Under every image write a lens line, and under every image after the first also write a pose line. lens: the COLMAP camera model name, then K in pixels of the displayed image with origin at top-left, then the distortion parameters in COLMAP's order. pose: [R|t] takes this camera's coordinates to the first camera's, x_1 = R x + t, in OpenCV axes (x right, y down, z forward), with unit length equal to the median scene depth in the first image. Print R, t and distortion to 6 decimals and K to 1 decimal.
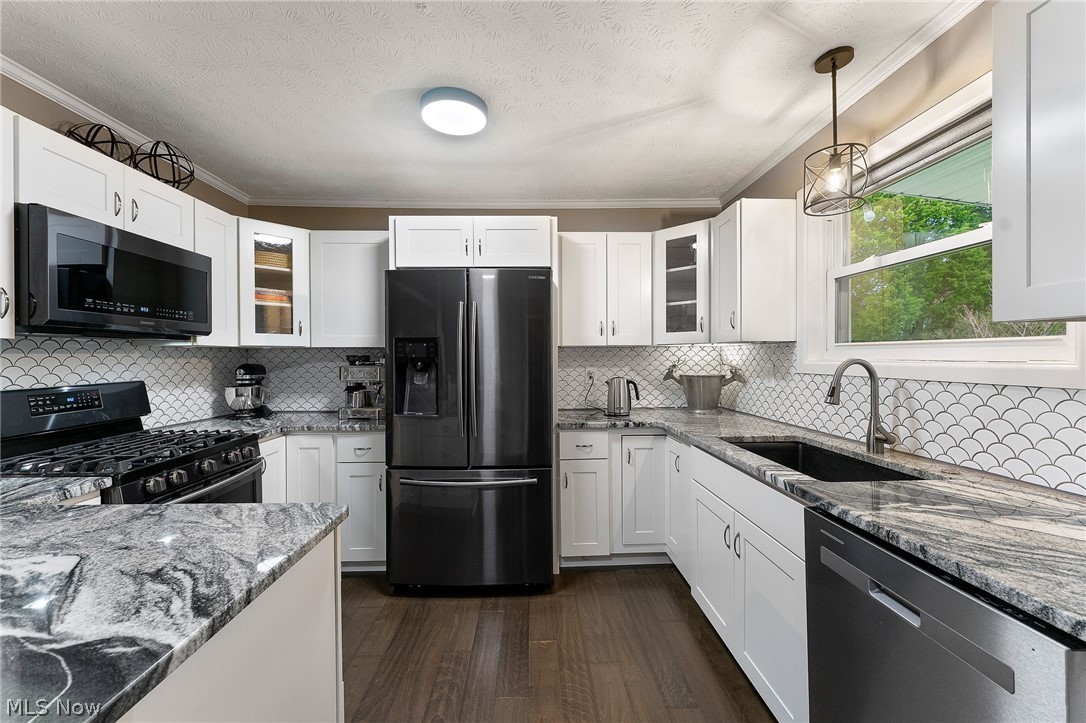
lens RADIAL K [[440.4, 0, 548.0], [0, 440.4, 364.3], [0, 0, 1]] dist [-0.002700, -0.000539]
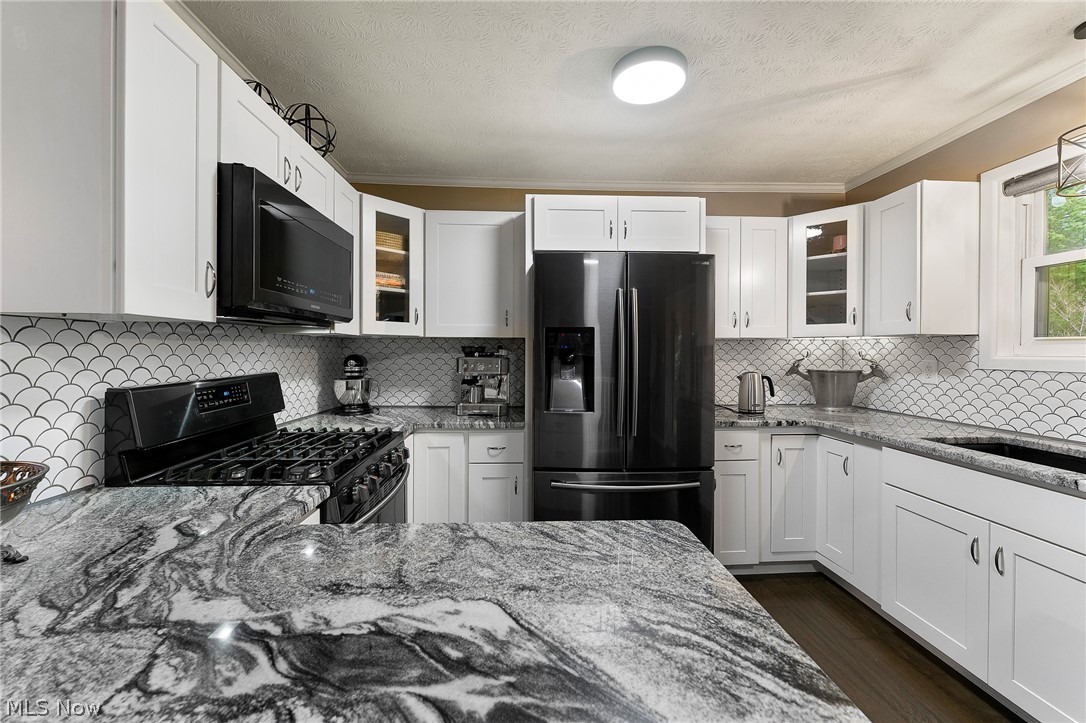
lens RADIAL K [[440.4, 0, 538.4], [0, 440.4, 360.0], [0, 0, 1]] dist [-0.002700, -0.000539]
pose [[0.999785, 0.007567, 0.019288, -0.352932], [-0.007647, 0.999963, 0.004030, 0.003892], [-0.019257, -0.004176, 0.999806, 0.080715]]
